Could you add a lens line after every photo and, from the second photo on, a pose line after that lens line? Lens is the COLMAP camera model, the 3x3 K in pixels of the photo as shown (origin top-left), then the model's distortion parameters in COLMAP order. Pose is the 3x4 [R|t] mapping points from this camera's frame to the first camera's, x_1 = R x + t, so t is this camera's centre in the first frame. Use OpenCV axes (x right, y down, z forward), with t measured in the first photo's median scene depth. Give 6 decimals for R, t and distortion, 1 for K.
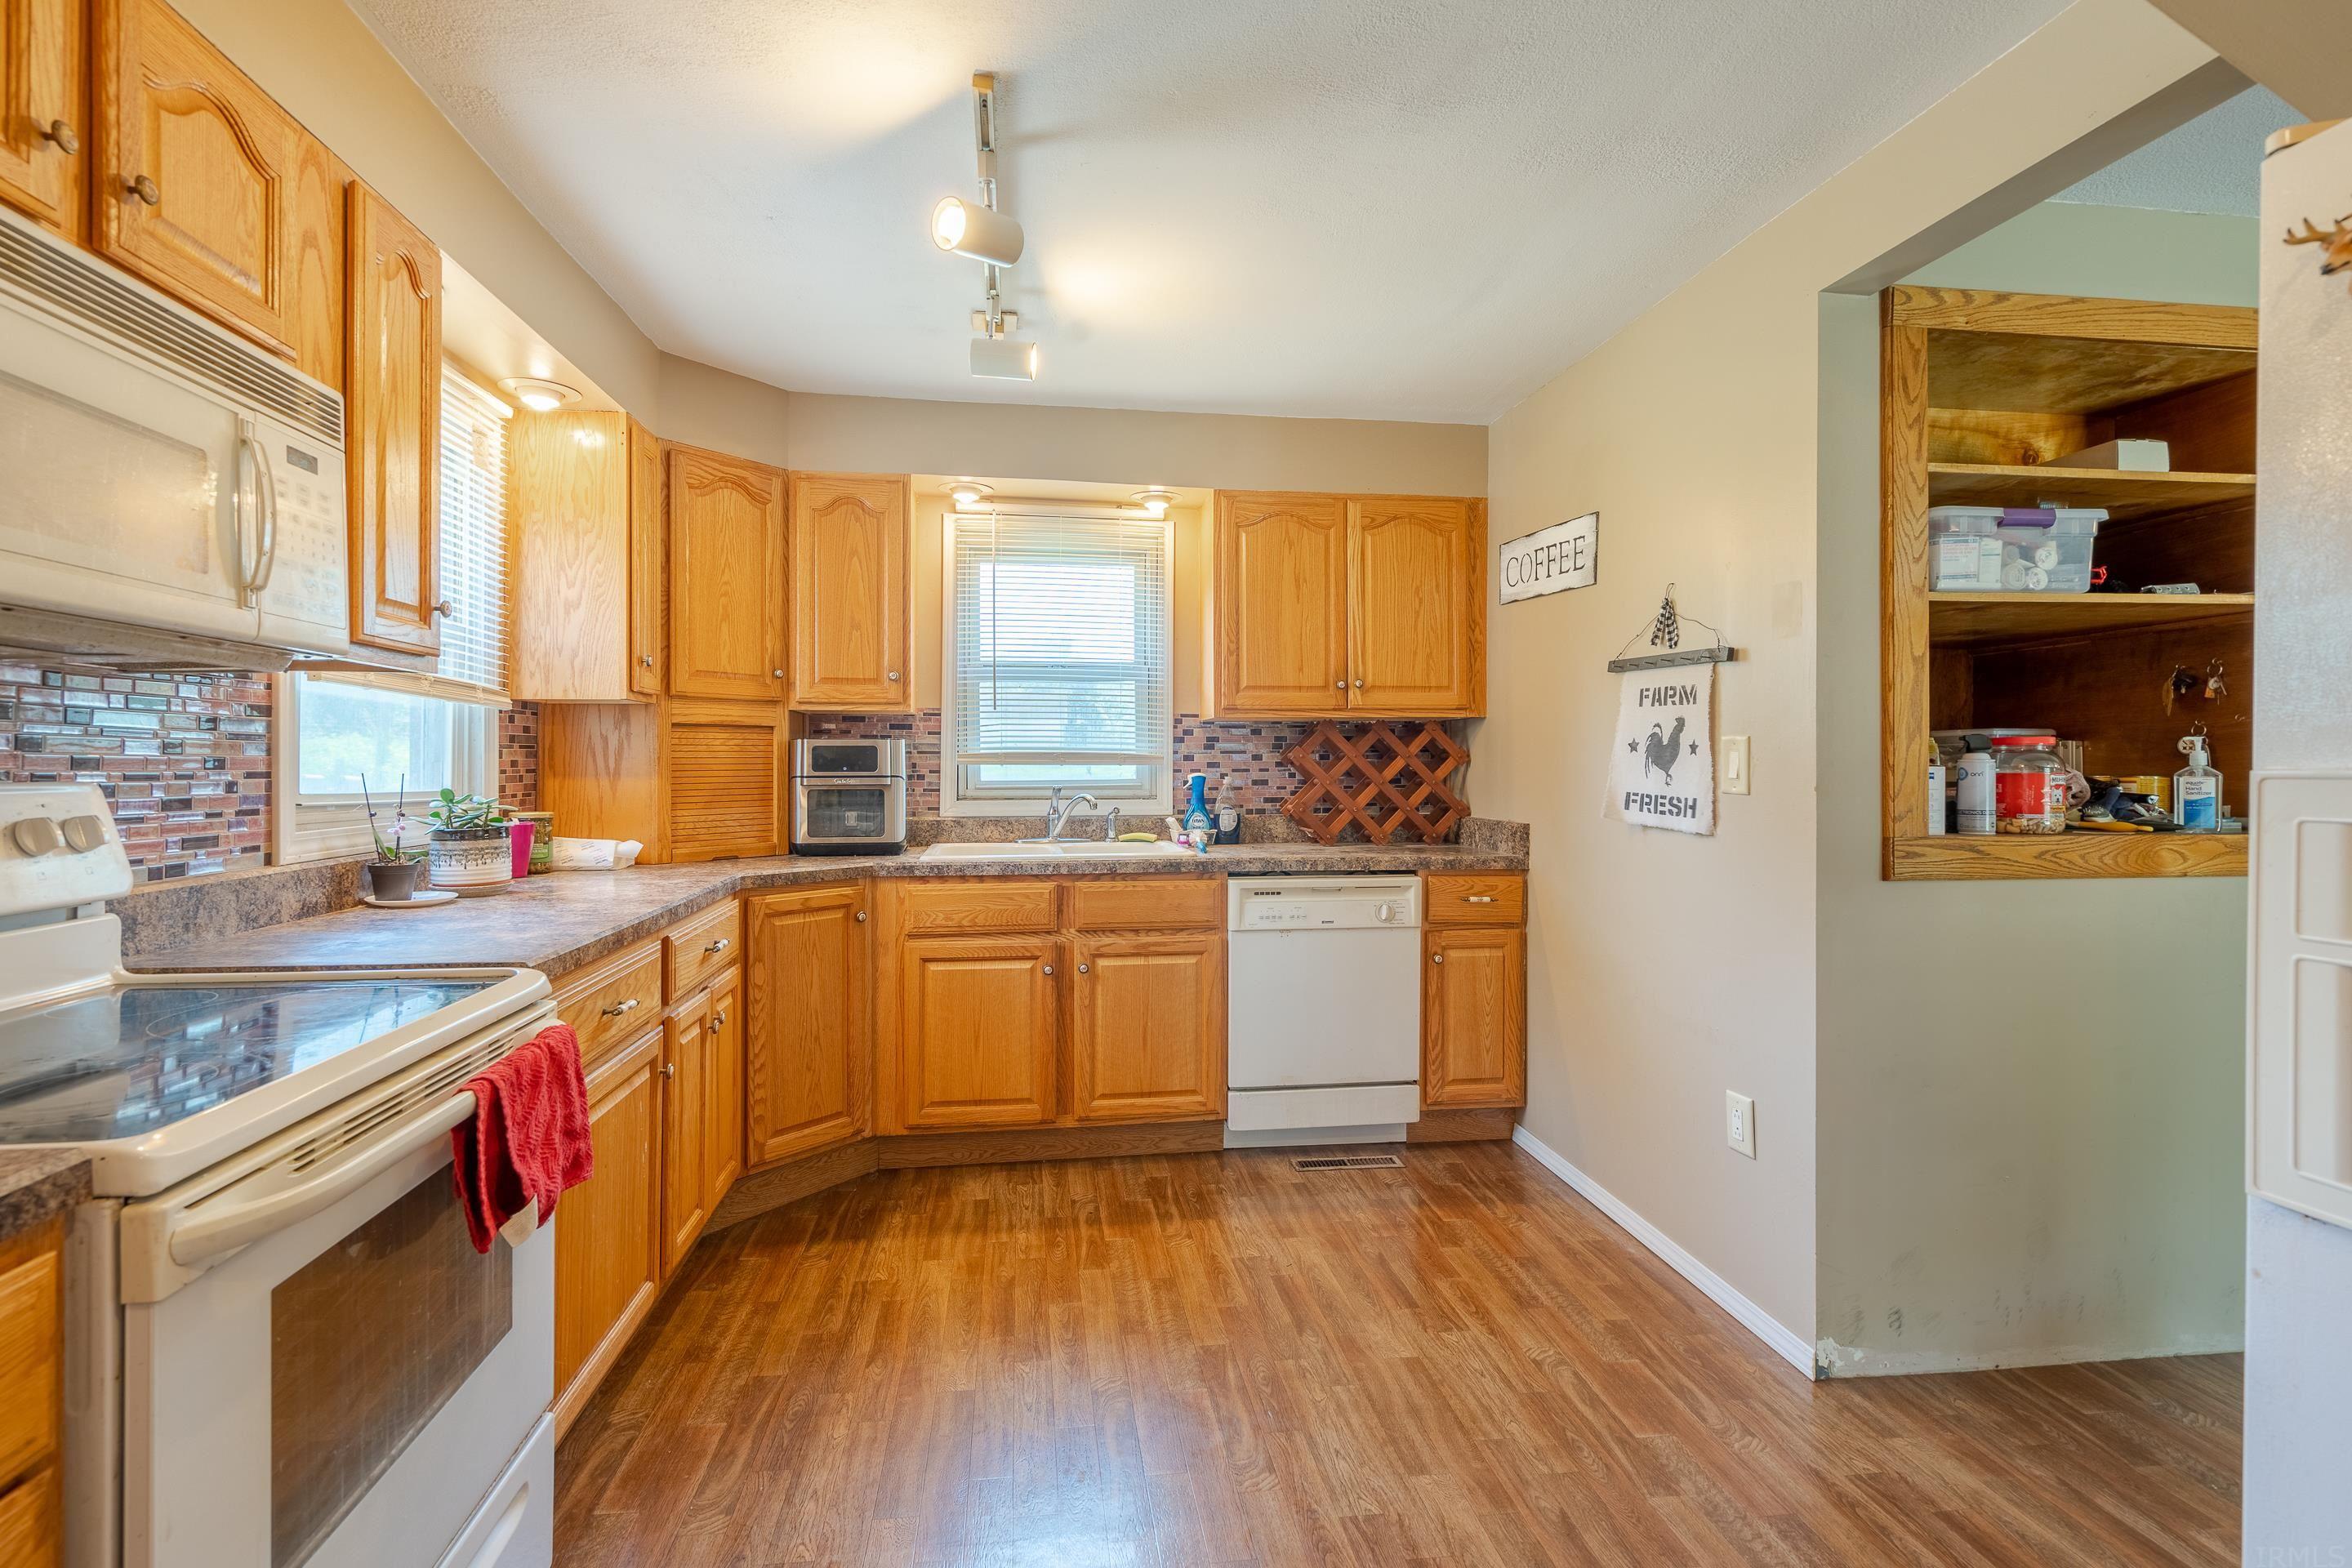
lens RADIAL K [[1112.9, 0, 1171.3], [0, 1112.9, 770.7], [0, 0, 1]] dist [0.000042, 0.000364]
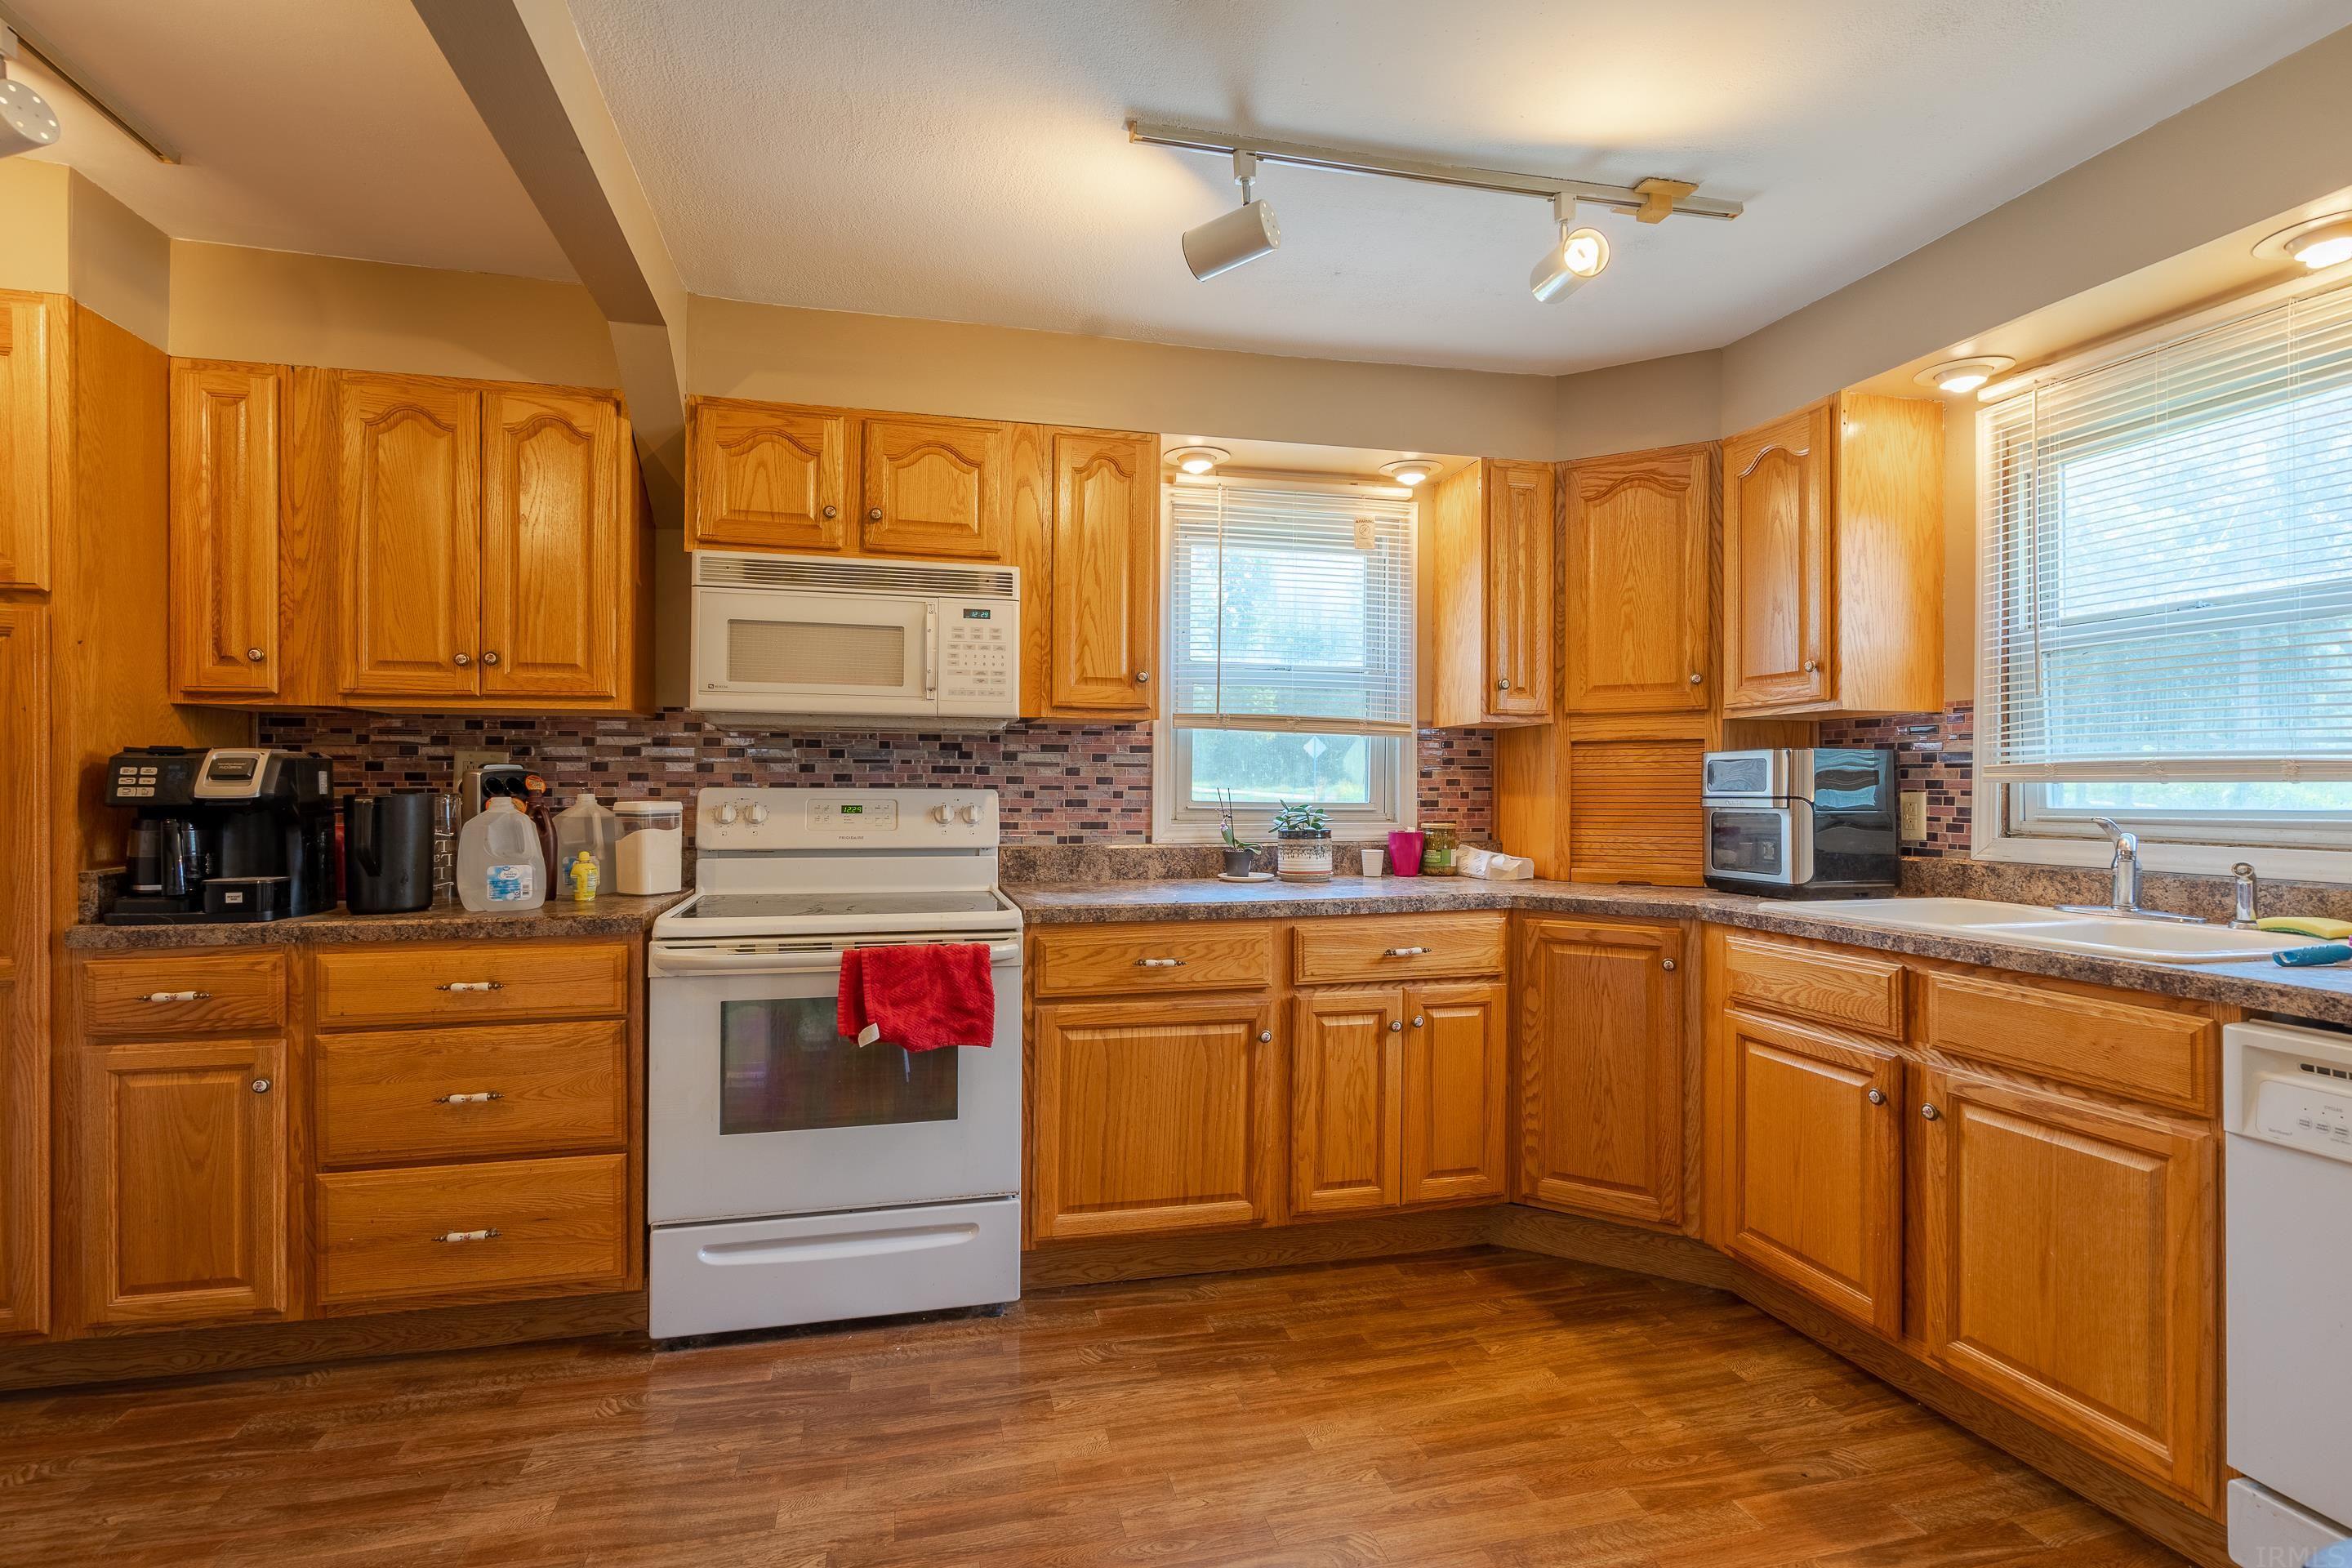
lens RADIAL K [[1106.9, 0, 1163.6], [0, 1106.9, 783.8], [0, 0, 1]] dist [-0.003567, -0.000081]
pose [[0.093402, -0.005523, -0.995613, 0.502530], [-0.009219, 0.999937, -0.006412, 0.004790], [0.995586, 0.009777, 0.093345, 0.536708]]
